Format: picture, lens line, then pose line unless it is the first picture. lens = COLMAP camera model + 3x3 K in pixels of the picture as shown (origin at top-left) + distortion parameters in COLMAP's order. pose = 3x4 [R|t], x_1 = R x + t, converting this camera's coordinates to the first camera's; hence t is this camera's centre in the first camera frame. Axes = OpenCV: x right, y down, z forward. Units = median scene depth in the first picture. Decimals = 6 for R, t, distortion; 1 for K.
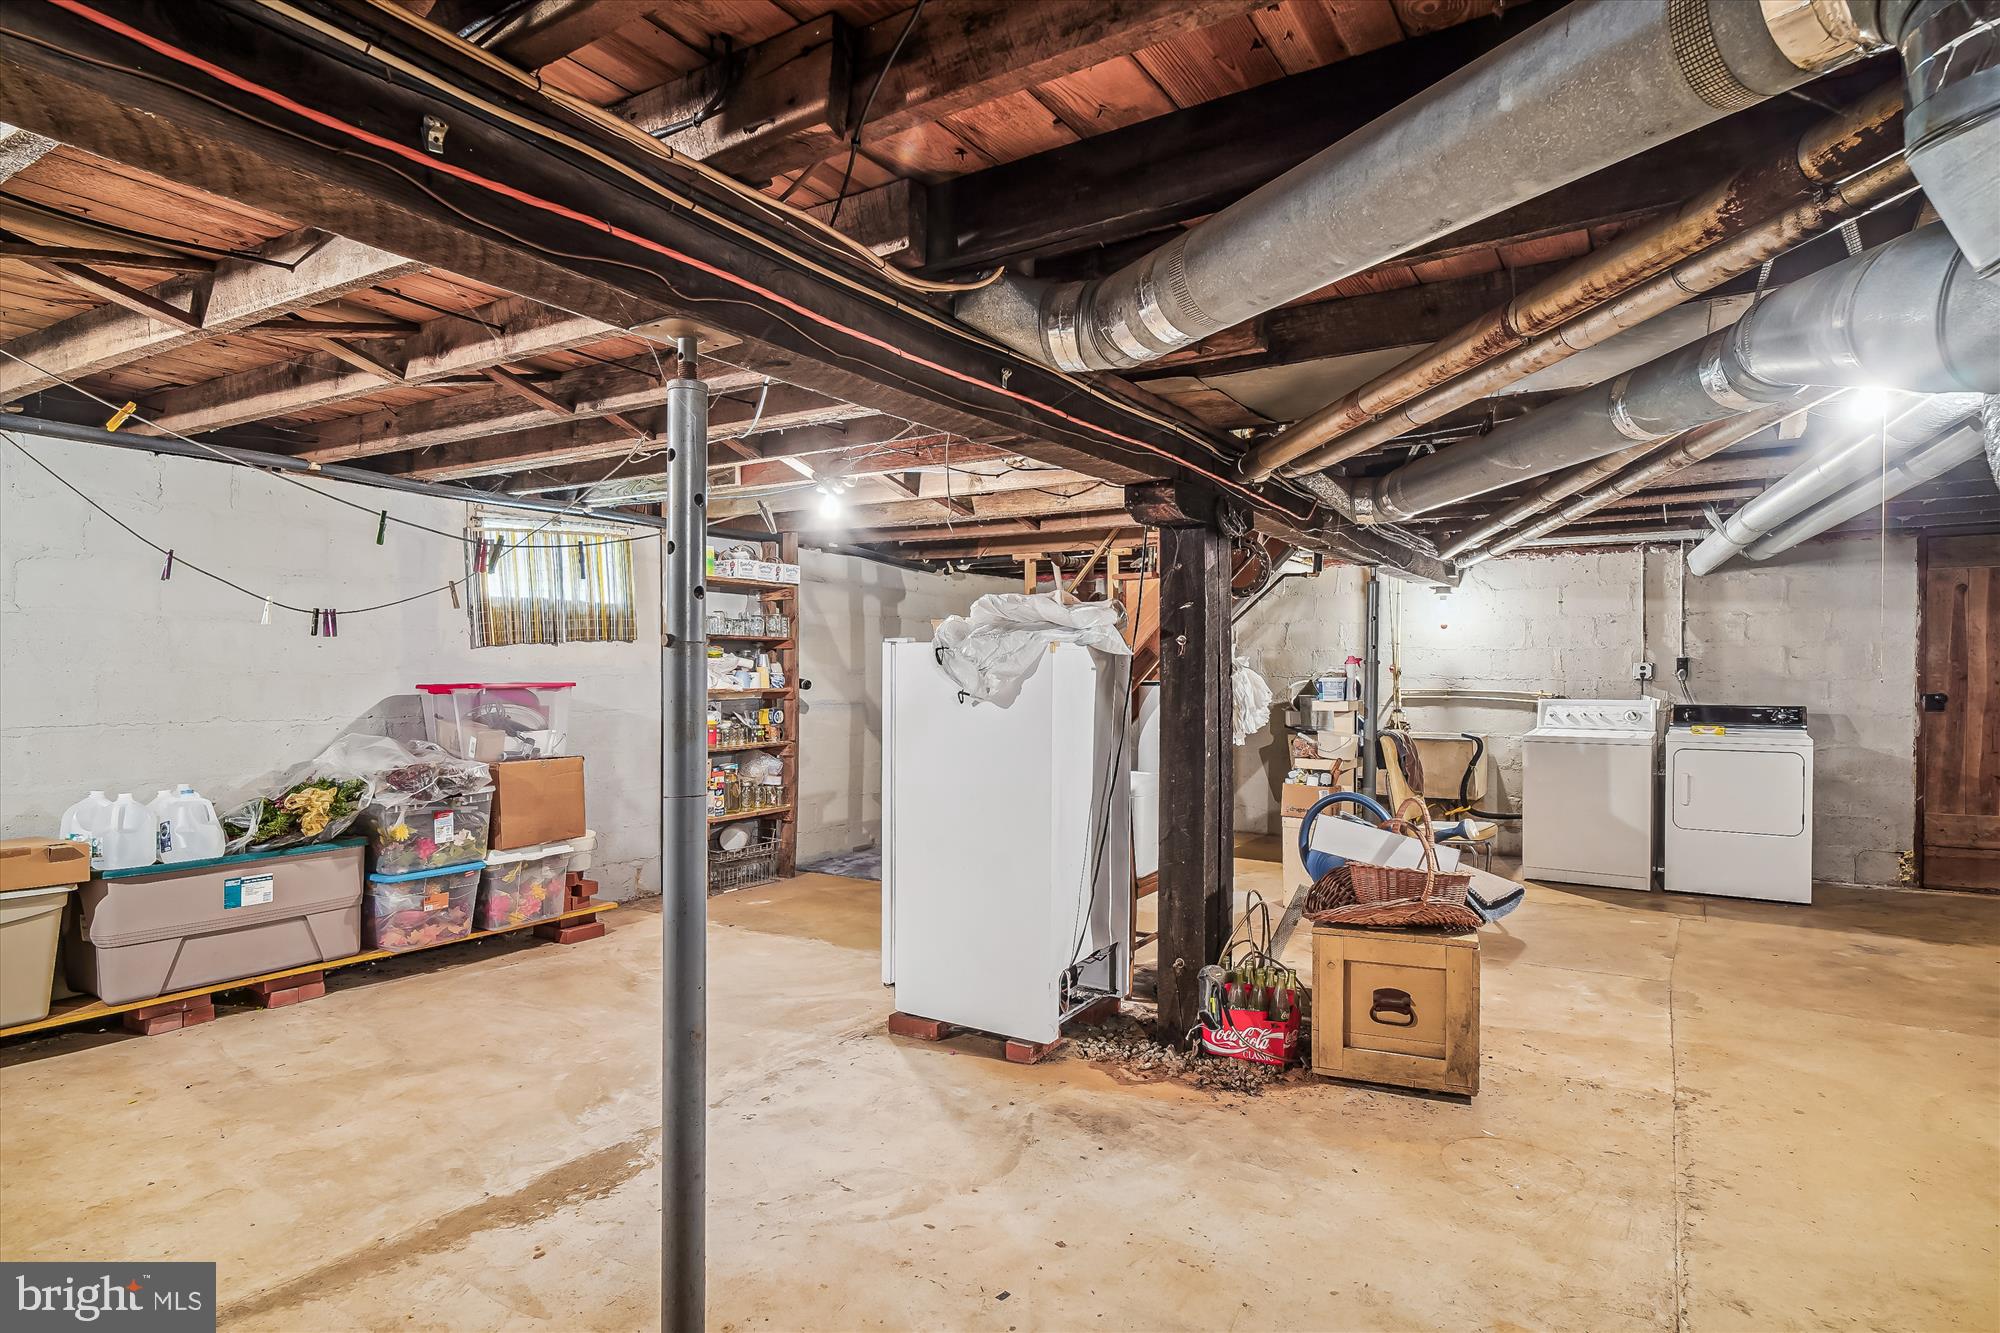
lens RADIAL K [[1074.4, 0, 998.6], [0, 1074.4, 677.7], [0, 0, 1]] dist [-0.001383, -0.002951]
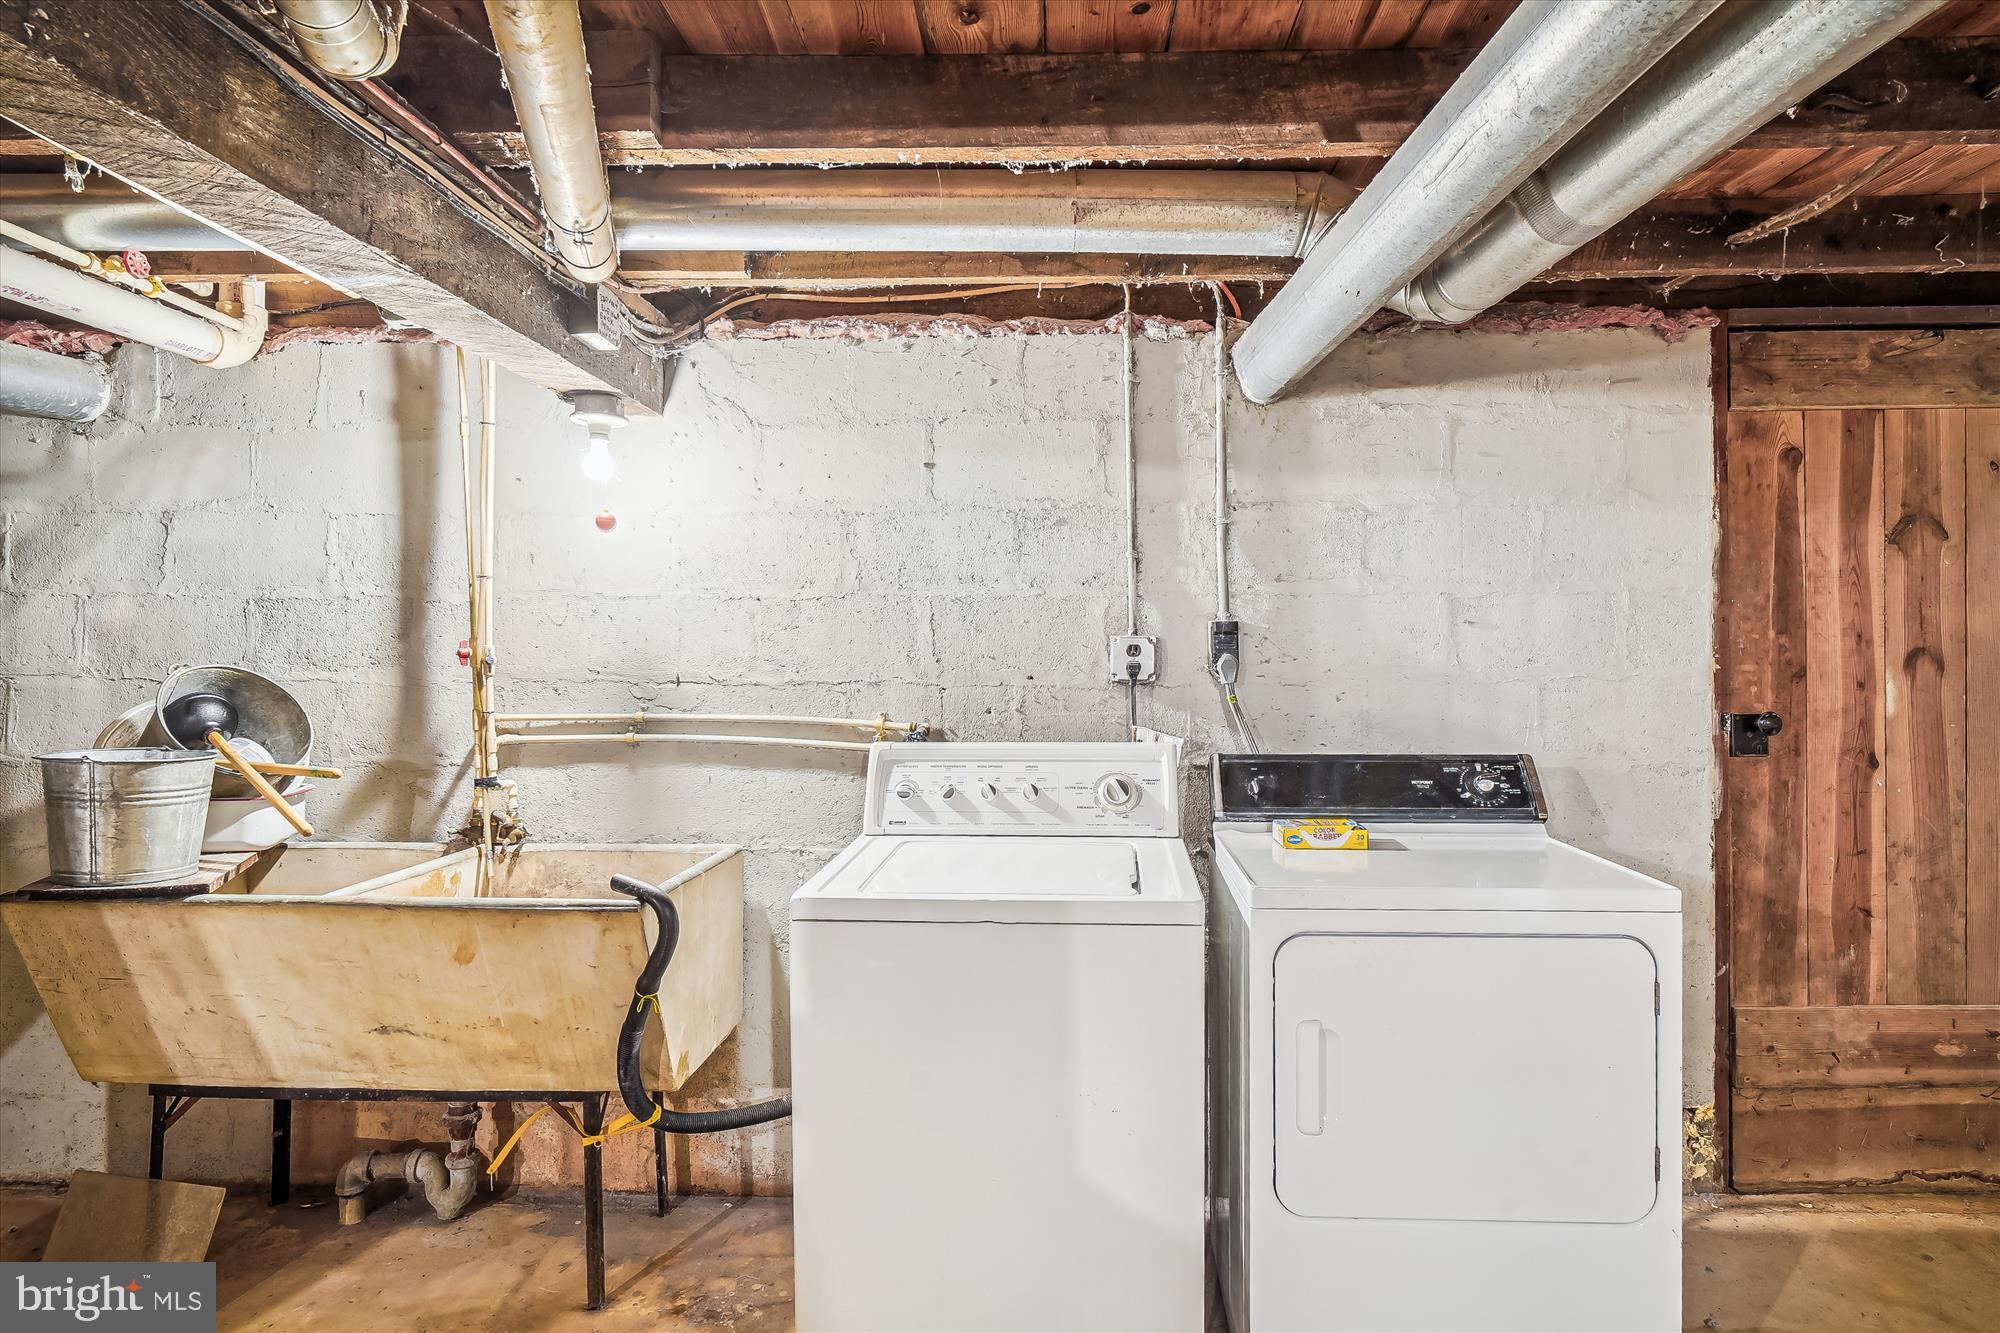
lens RADIAL K [[1074.4, 0, 1006.6], [0, 1074.4, 669.6], [0, 0, 1]] dist [-0.001383, -0.002951]
pose [[0.866066, -0.004180, 0.499912, 0.396943], [0.006296, 0.999977, -0.002547, -0.001987], [-0.499890, 0.005353, 0.866073, 0.734631]]
